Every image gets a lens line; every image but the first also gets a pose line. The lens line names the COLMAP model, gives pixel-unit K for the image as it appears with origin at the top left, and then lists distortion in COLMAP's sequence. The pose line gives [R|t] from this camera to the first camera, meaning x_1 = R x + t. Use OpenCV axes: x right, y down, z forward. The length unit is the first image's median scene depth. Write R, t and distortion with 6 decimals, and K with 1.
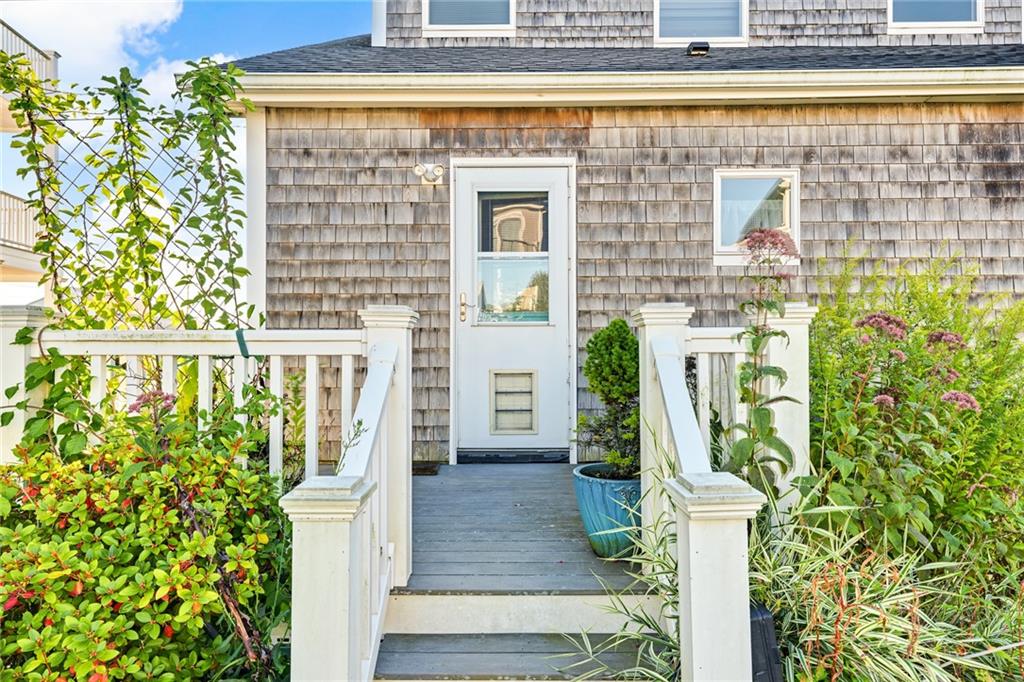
lens RADIAL K [[671.0, 0, 514.1], [0, 671.0, 338.0], [0, 0, 1]] dist [0.017327, -0.000183]
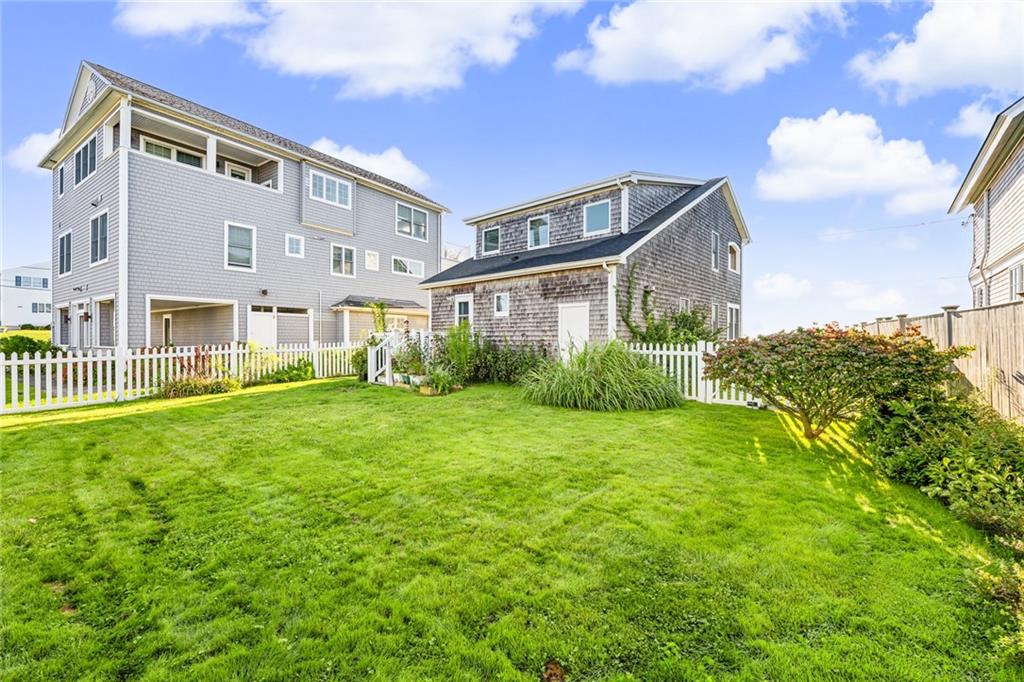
lens RADIAL K [[417.0, 0, 508.0], [0, 417.0, 341.4], [0, 0, 1]] dist [-0.021585, 0.000747]
pose [[0.743259, 0.007273, -0.668964, 2.153002], [0.002036, 0.999912, 0.013133, 0.018077], [0.669000, -0.011123, 0.743179, -0.937447]]
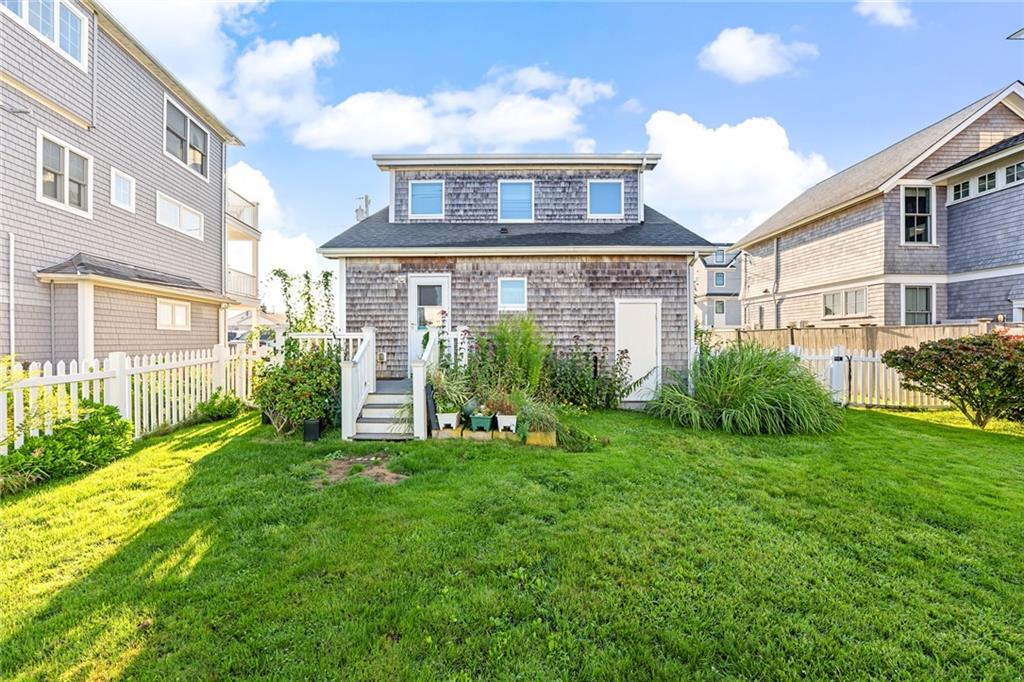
lens RADIAL K [[417.0, 0, 510.5], [0, 417.0, 344.7], [0, 0, 1]] dist [-0.021585, 0.000747]
pose [[0.999943, 0.000985, -0.010607, 0.370062], [-0.000823, 0.999883, 0.015283, 0.012194], [0.010621, -0.015274, 0.999827, -0.810260]]
